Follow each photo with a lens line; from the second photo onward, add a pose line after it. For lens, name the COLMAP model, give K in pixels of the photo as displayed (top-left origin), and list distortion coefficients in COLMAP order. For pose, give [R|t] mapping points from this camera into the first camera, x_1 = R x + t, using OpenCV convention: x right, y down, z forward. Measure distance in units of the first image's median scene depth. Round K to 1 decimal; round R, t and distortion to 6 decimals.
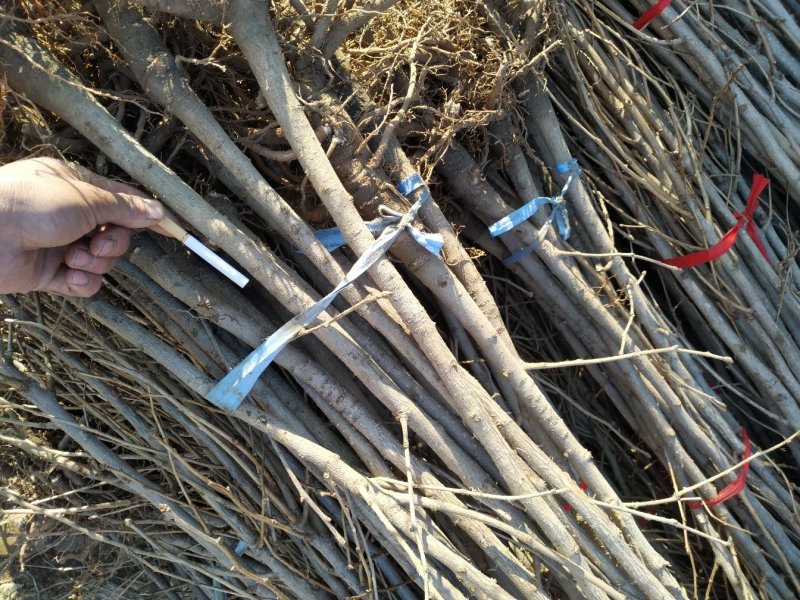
lens RADIAL K [[588.5, 0, 400.0], [0, 588.5, 300.0], [0, 0, 1]] dist [0.005780, 0.005517]
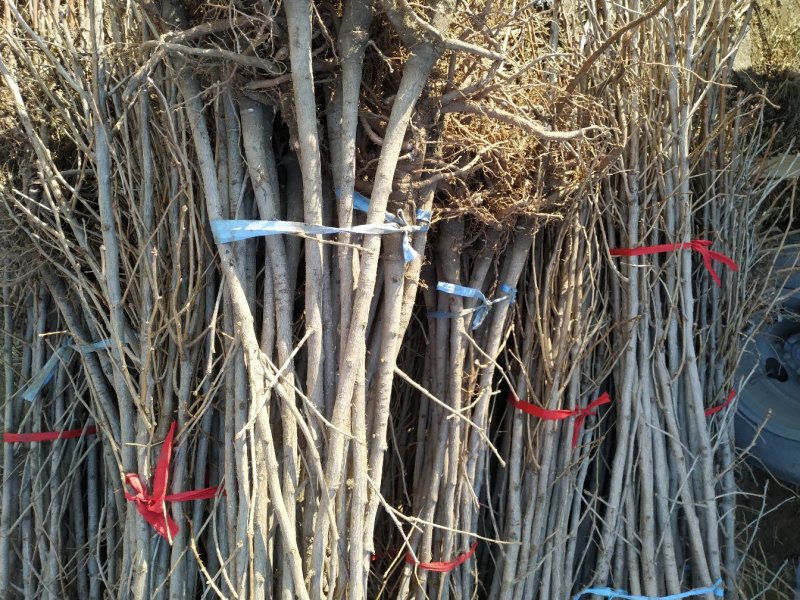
lens RADIAL K [[599.2, 0, 400.0], [0, 599.2, 300.0], [0, 0, 1]] dist [0.099212, 0.000054]
pose [[0.729349, 0.676444, 0.102337, -0.029000], [-0.663127, 0.735782, -0.137435, 0.173593], [-0.168265, 0.032376, 0.985210, -0.376875]]
